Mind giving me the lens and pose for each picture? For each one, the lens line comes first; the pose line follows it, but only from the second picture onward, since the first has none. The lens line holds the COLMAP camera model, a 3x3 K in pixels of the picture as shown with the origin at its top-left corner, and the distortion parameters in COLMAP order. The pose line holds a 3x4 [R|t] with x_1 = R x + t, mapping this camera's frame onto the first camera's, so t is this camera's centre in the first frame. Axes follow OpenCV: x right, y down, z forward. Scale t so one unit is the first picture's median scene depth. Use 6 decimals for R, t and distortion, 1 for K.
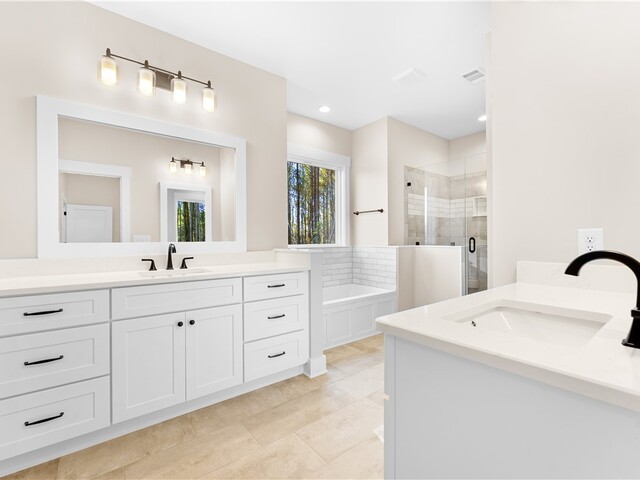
lens RADIAL K [[294.1, 0, 320.0], [0, 294.1, 240.0], [0, 0, 1]] dist [-0.000623, -0.000069]
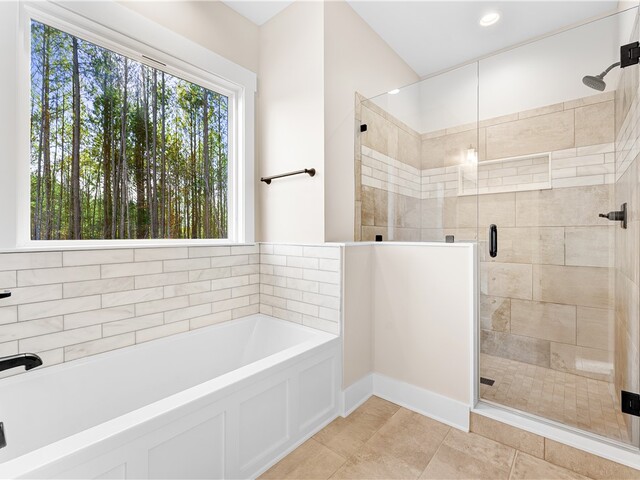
lens RADIAL K [[294.1, 0, 320.0], [0, 294.1, 240.0], [0, 0, 1]] dist [-0.000623, -0.000069]
pose [[0.981722, -0.000106, 0.190321, 0.124562], [-0.002226, 0.999925, 0.012042, 0.009128], [-0.190308, -0.012246, 0.981648, 0.492543]]
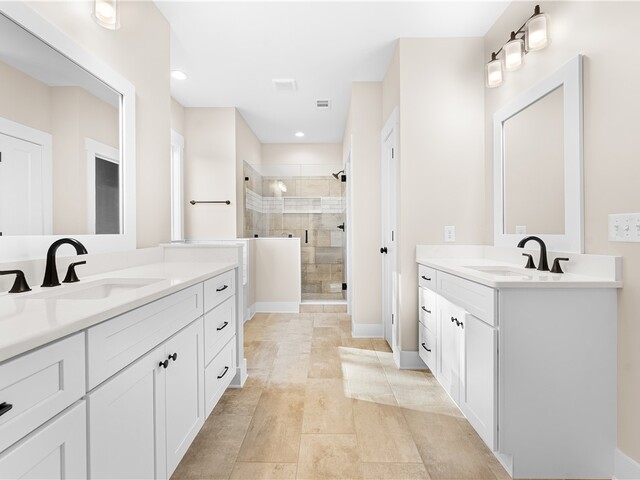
lens RADIAL K [[291.0, 0, 323.8], [0, 291.0, 231.6], [0, 0, 1]] dist [0.000561, 0.000200]
pose [[0.627674, 0.003335, 0.778470, -0.329654], [0.000806, 0.999988, -0.004934, 0.001616], [-0.778476, 0.003725, 0.627663, 0.148220]]
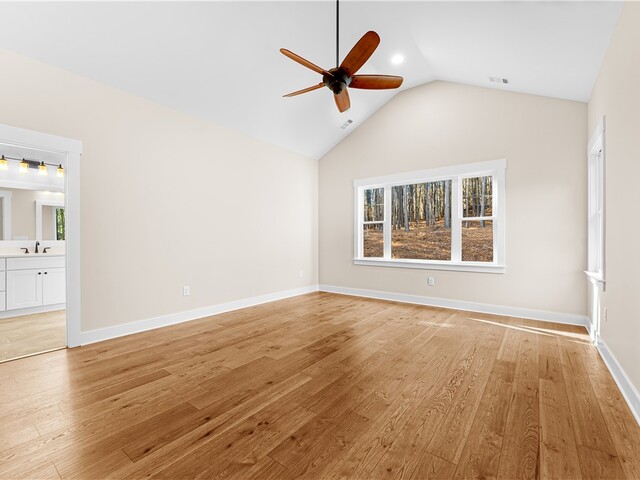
lens RADIAL K [[294.1, 0, 320.0], [0, 294.1, 240.0], [0, 0, 1]] dist [-0.000623, -0.000069]
pose [[0.967616, 0.006506, 0.252342, 0.504657], [-0.005939, 0.999978, -0.003009, 0.000330], [-0.252356, 0.001413, 0.967633, -0.849508]]
